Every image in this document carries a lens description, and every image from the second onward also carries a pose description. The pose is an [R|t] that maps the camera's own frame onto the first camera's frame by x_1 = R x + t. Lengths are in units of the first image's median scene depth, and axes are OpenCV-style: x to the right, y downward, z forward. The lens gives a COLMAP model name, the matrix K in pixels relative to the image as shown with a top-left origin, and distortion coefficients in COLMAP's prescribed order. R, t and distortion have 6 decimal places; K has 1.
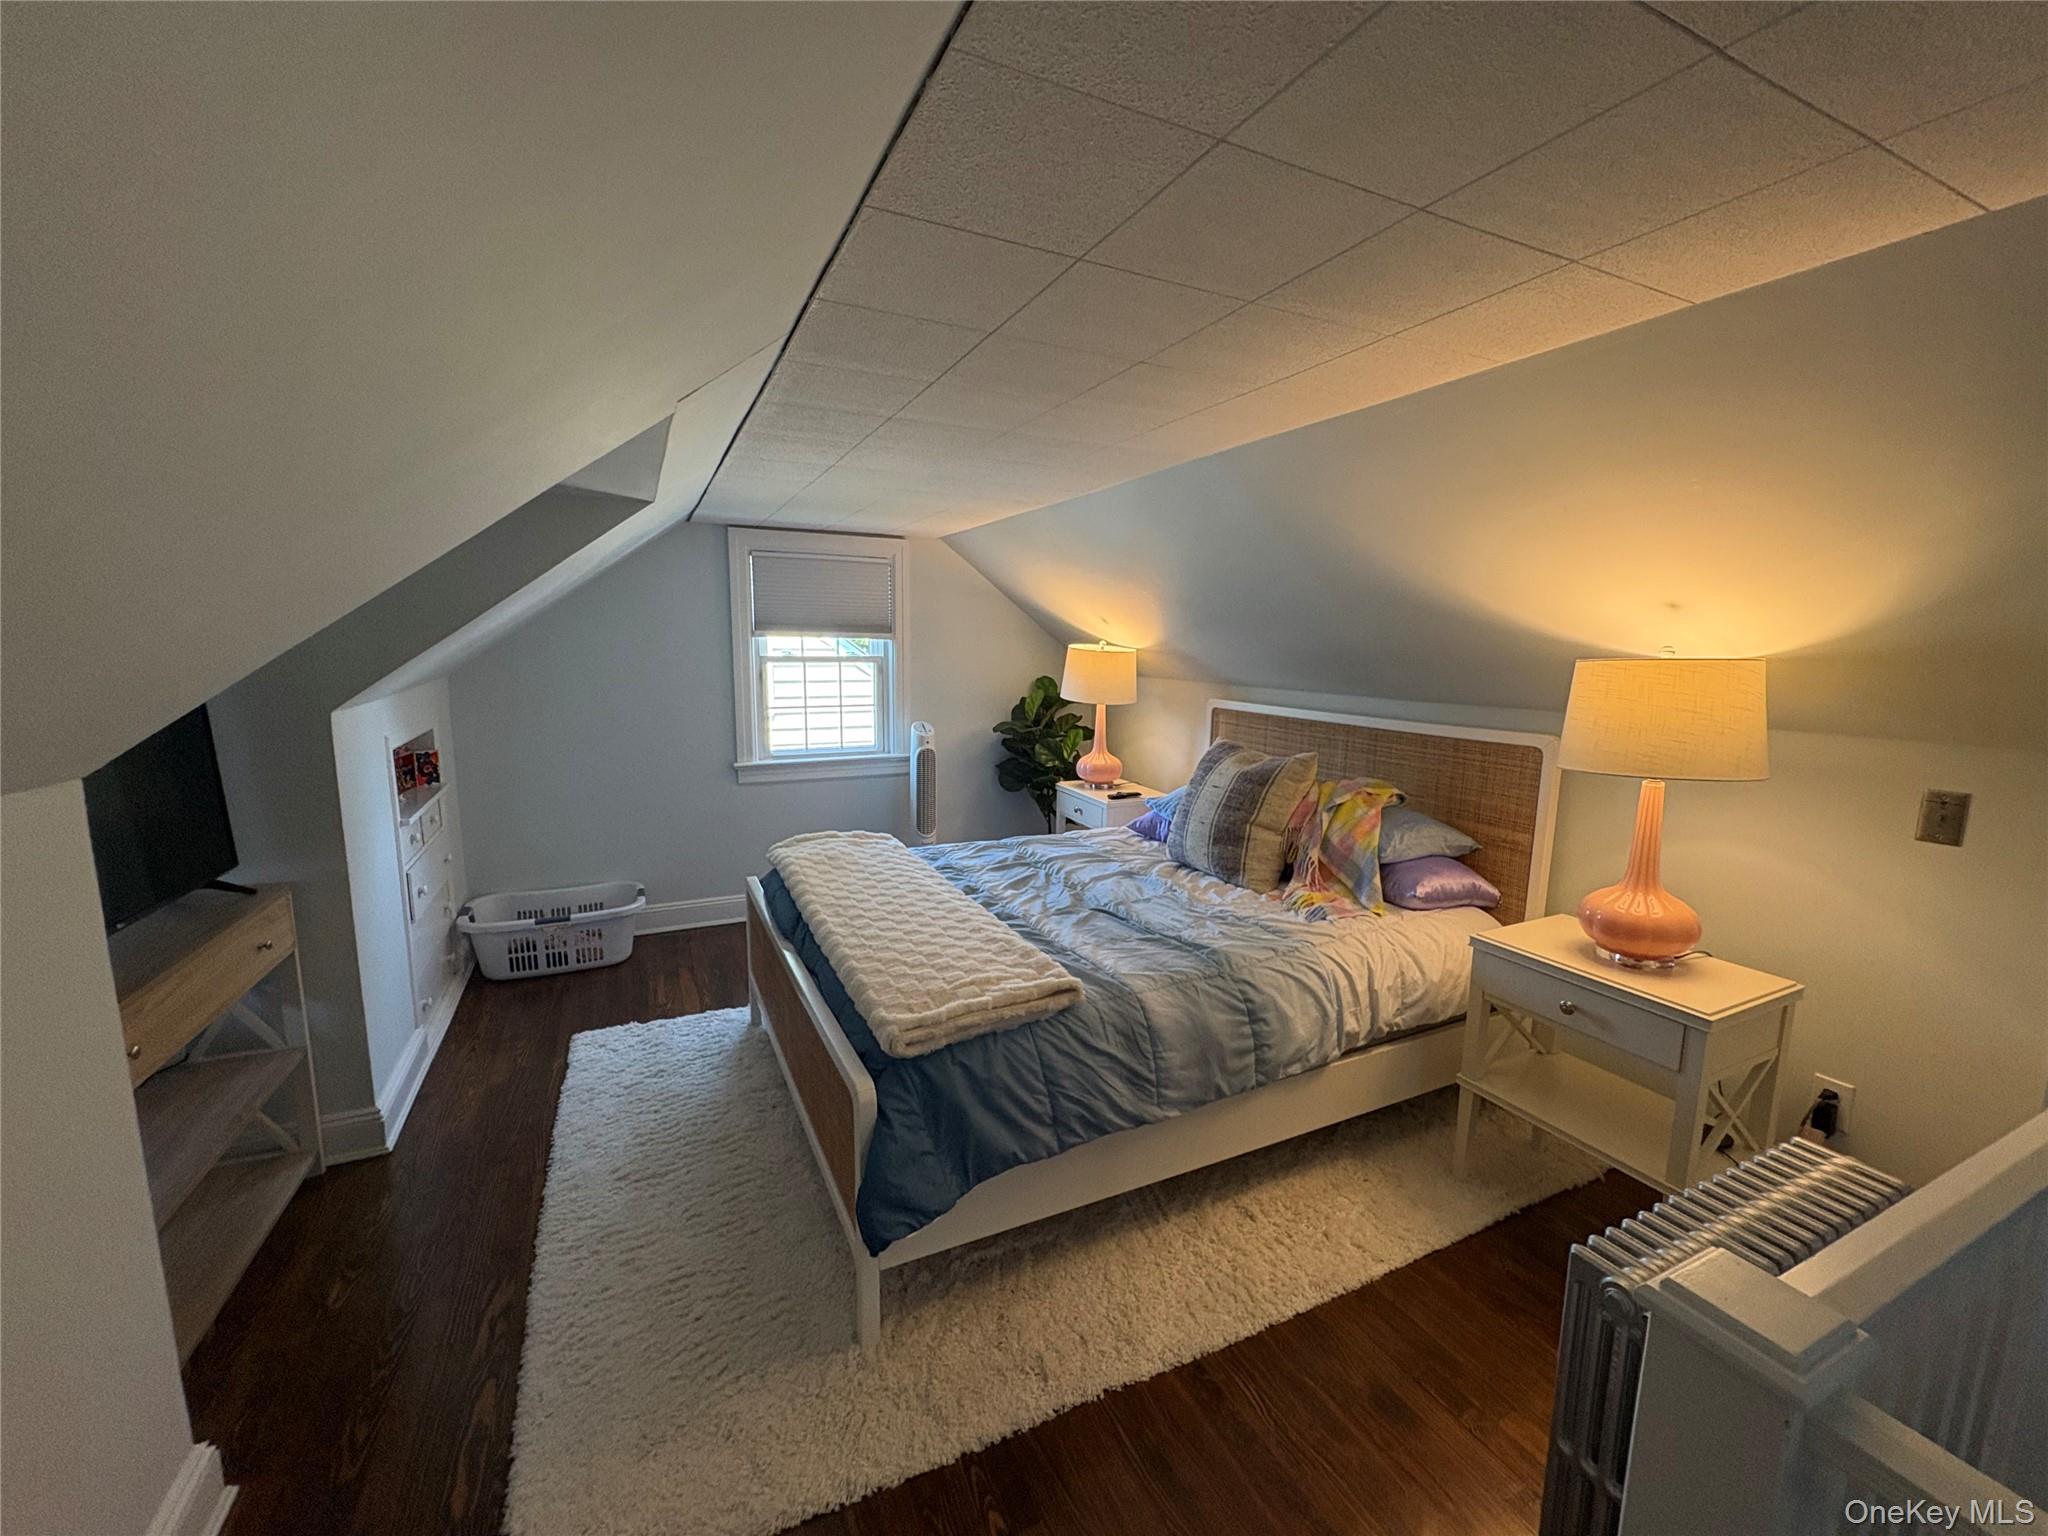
lens RADIAL K [[815.9, 0, 1020.2], [0, 815.9, 768.8], [0, 0, 1]] dist [-0.001329, -0.000324]
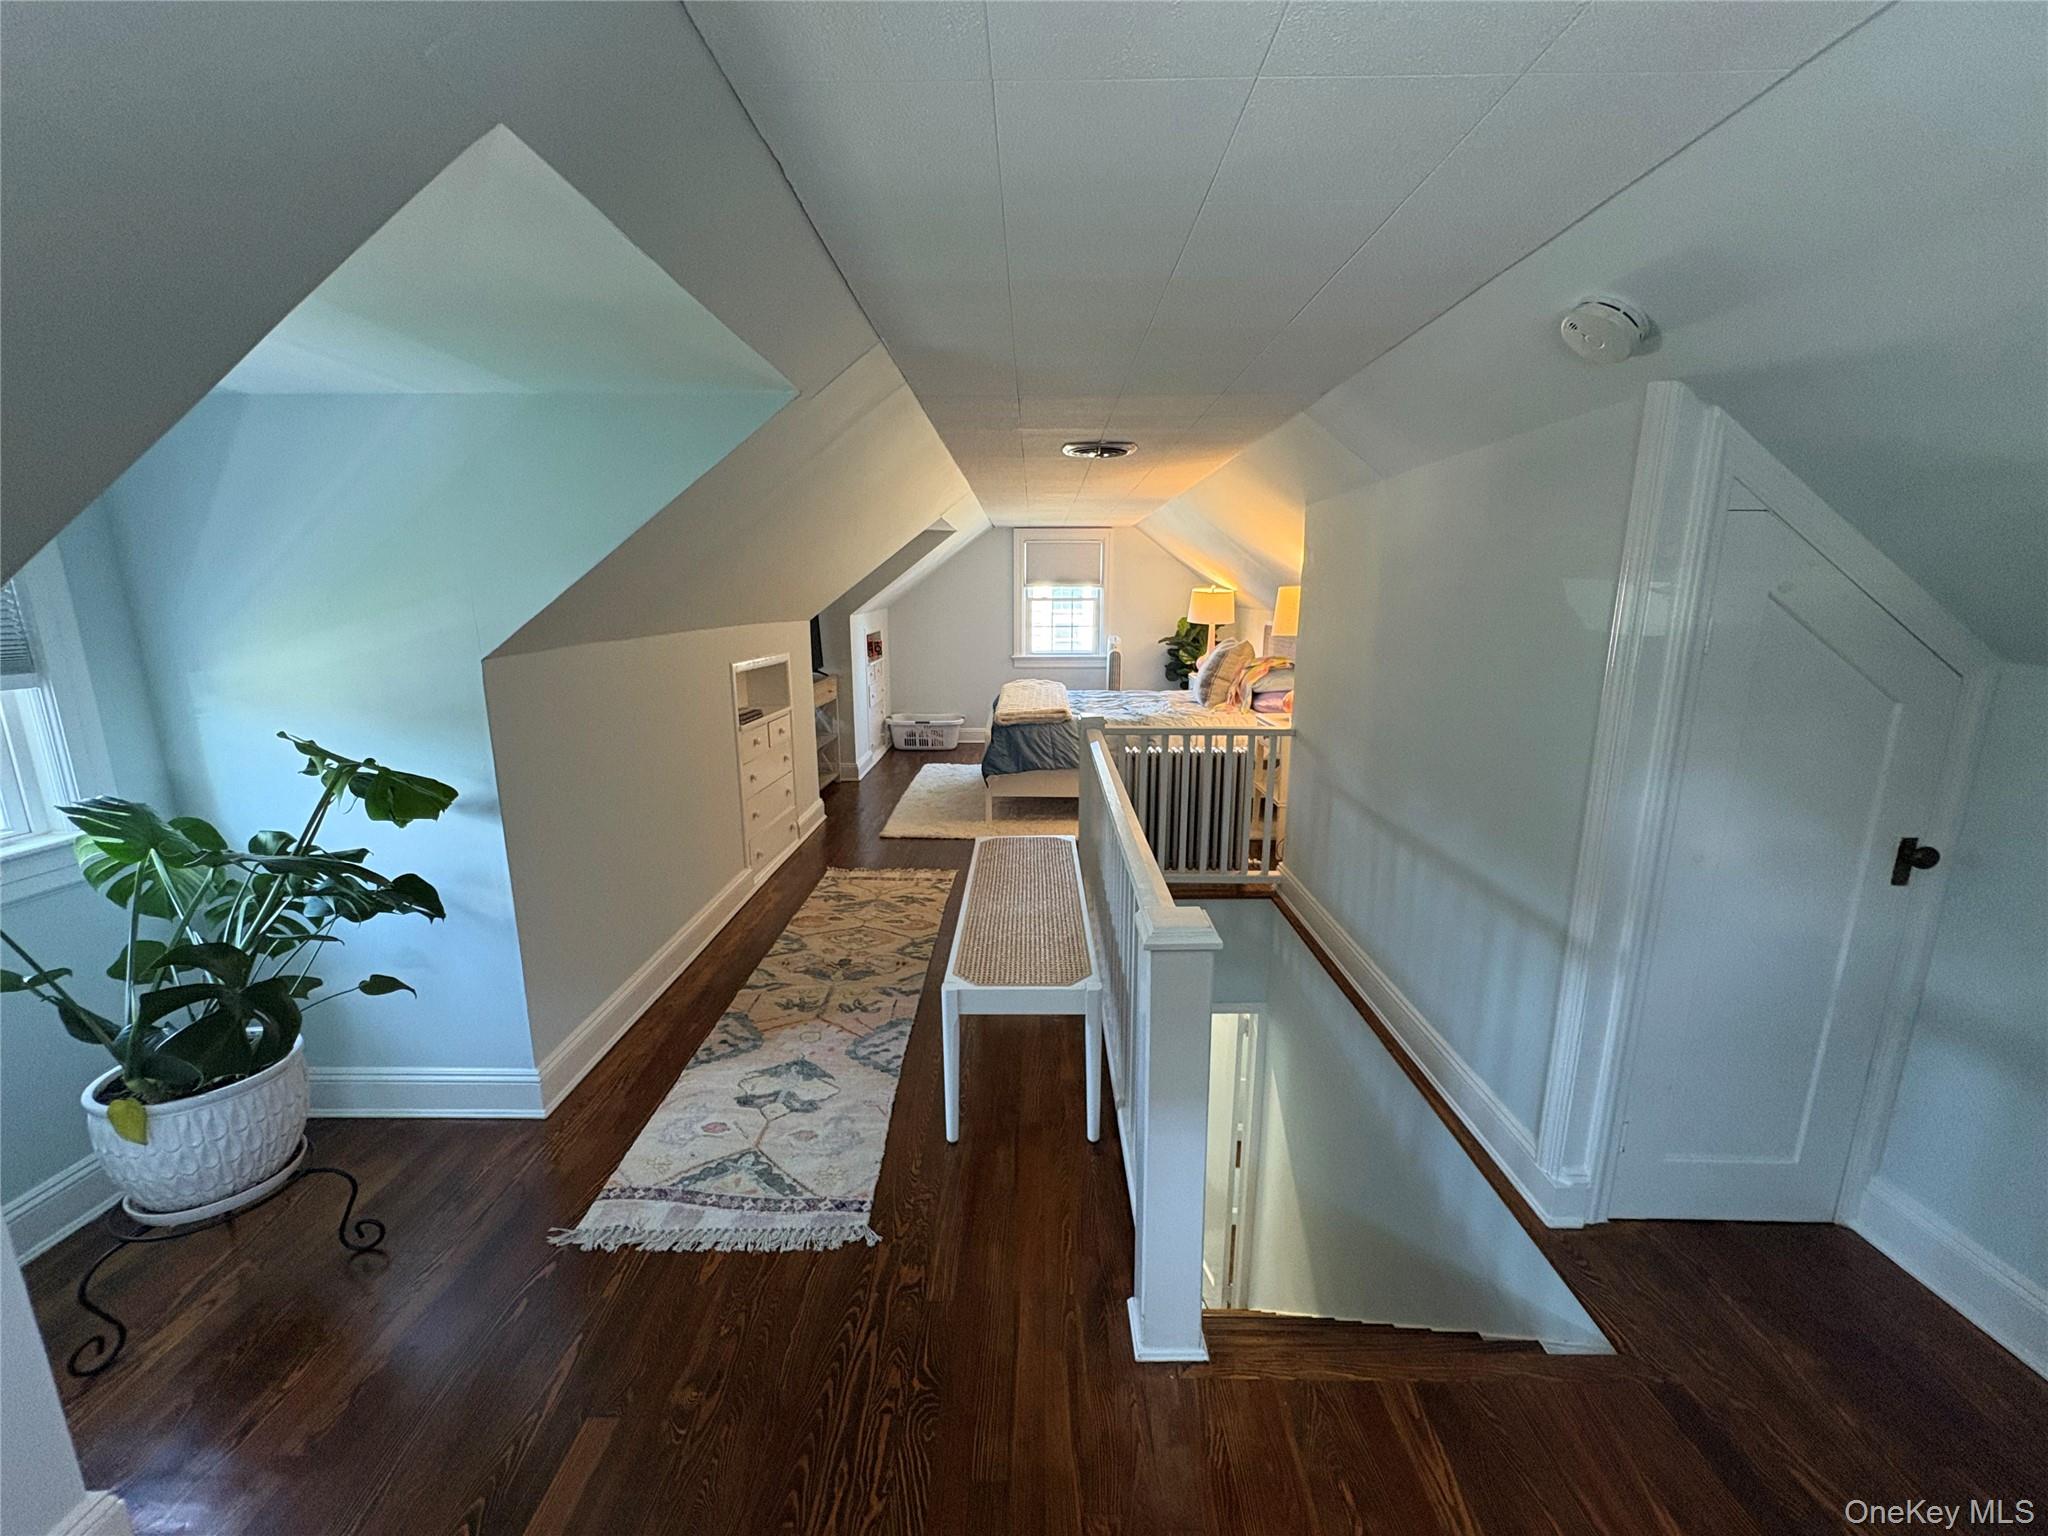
lens RADIAL K [[815.9, 0, 1020.2], [0, 815.9, 768.8], [0, 0, 1]] dist [-0.001329, -0.000324]
pose [[0.895479, 0.082209, -0.437446, 0.585490], [-0.057944, 0.995963, 0.068554, 0.141958], [0.441316, -0.036041, 0.896628, -0.787391]]
